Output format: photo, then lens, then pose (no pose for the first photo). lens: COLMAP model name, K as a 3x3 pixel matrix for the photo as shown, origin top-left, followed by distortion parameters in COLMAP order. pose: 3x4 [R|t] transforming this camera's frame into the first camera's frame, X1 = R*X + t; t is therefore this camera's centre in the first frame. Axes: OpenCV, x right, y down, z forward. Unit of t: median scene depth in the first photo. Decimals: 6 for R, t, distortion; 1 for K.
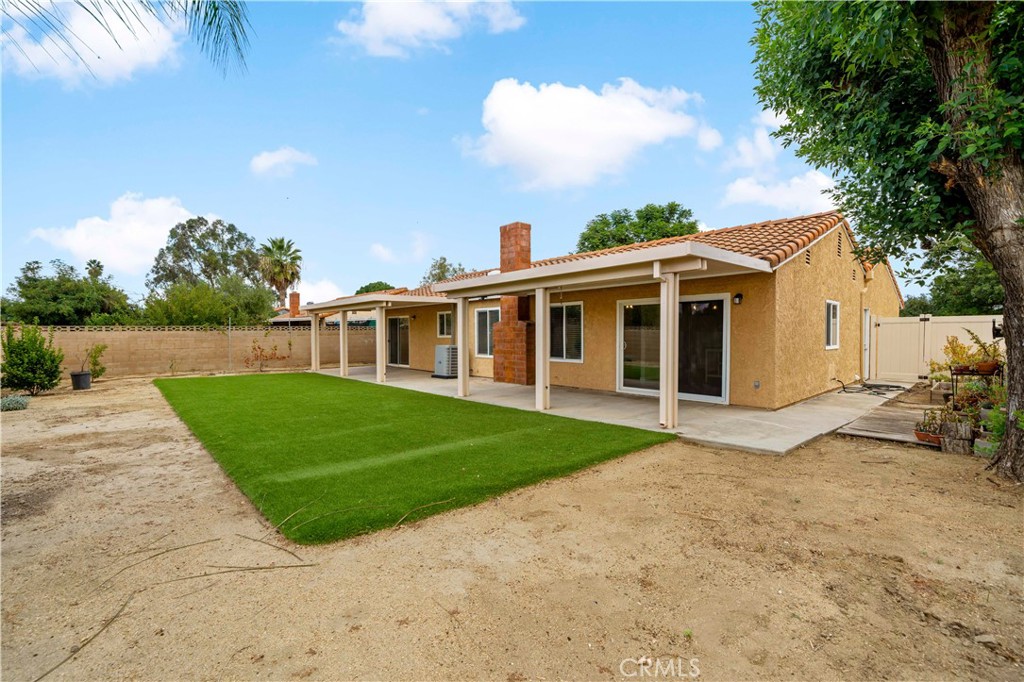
lens RADIAL K [[448.2, 0, 523.1], [0, 448.2, 338.2], [0, 0, 1]] dist [-0.004630, 0.001481]
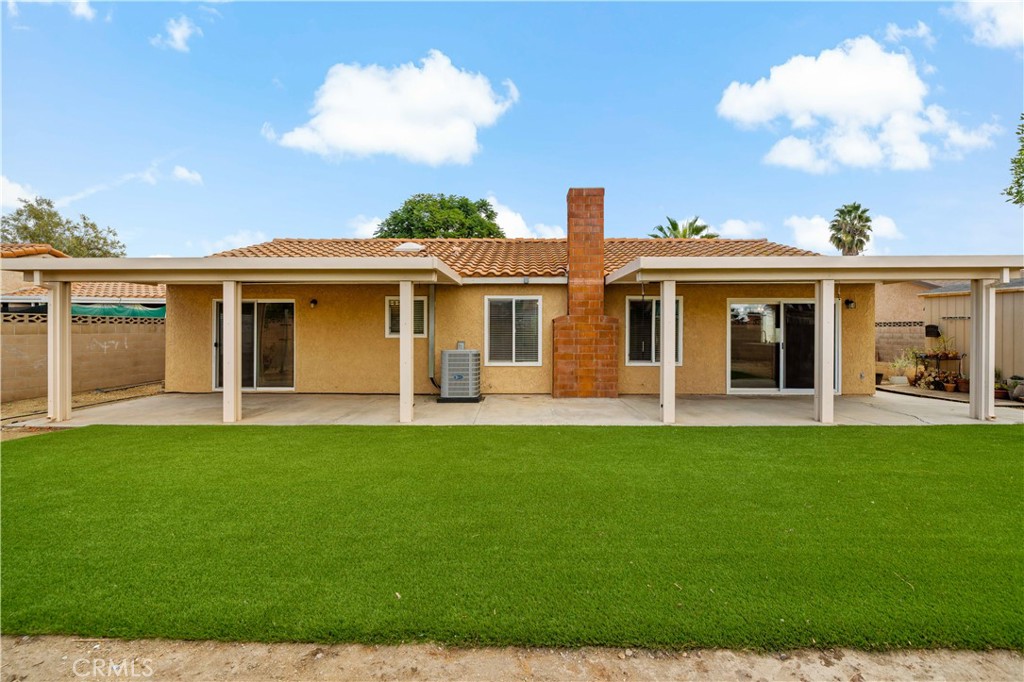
lens RADIAL K [[448.2, 0, 514.7], [0, 448.2, 341.4], [0, 0, 1]] dist [-0.004630, 0.001481]
pose [[0.687172, -0.003148, 0.726488, -0.579844], [0.005337, 0.999986, -0.000714, 0.004795], [-0.726475, 0.004368, 0.687179, 0.498679]]
